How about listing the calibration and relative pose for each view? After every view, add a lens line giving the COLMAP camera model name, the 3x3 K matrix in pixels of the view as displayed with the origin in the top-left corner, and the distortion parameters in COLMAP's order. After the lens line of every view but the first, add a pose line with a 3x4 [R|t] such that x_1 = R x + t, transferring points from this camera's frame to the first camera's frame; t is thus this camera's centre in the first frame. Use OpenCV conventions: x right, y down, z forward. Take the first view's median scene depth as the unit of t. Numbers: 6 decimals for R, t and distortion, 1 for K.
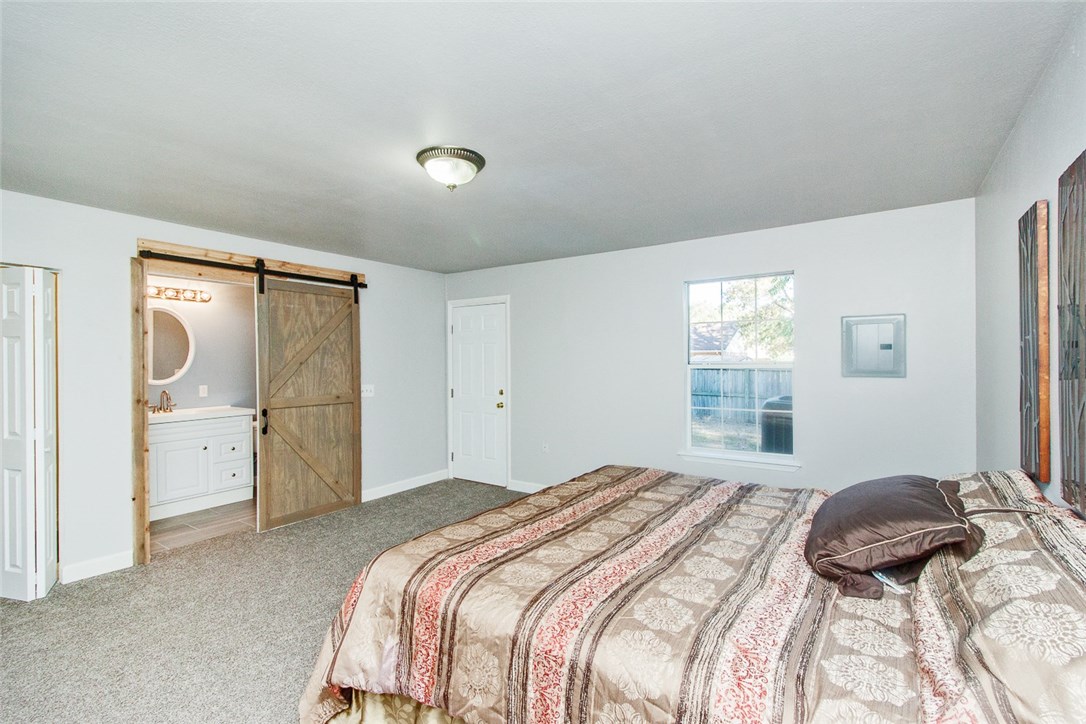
lens RADIAL K [[492.4, 0, 548.6], [0, 492.4, 363.3], [0, 0, 1]] dist [0.002486, 0.000654]
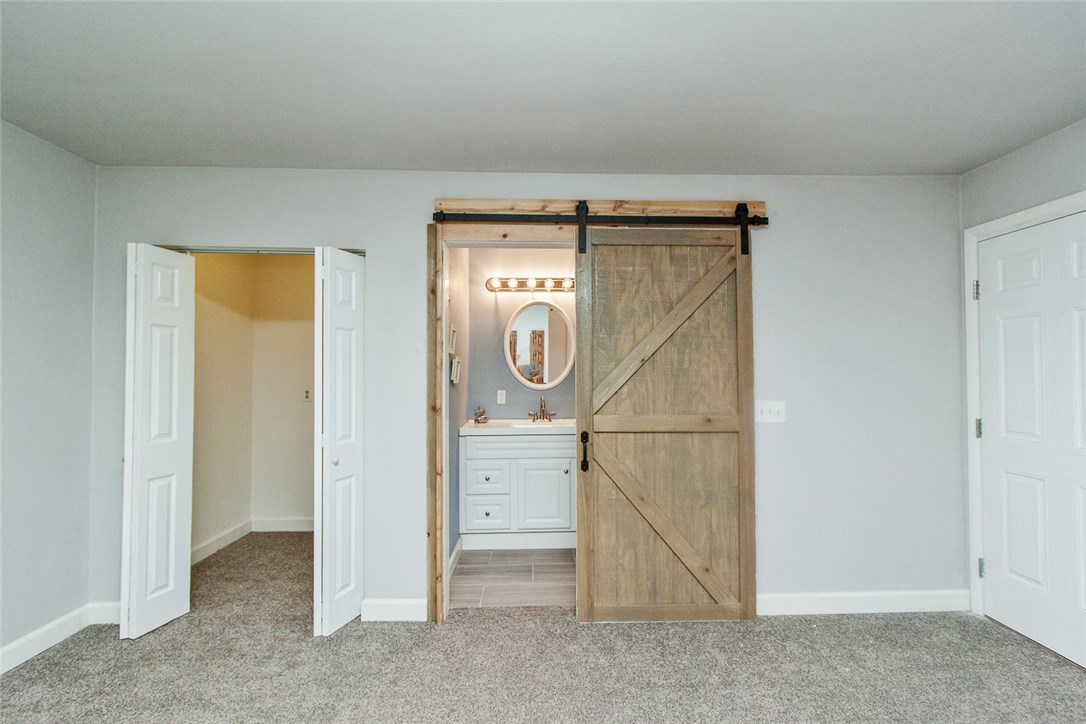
lens RADIAL K [[492.4, 0, 548.6], [0, 492.4, 363.3], [0, 0, 1]] dist [0.002486, 0.000654]
pose [[0.586639, -0.011106, -0.809772, -0.076836], [-0.006755, 0.999804, -0.018606, 0.015144], [0.809820, 0.016385, 0.586449, 0.537431]]
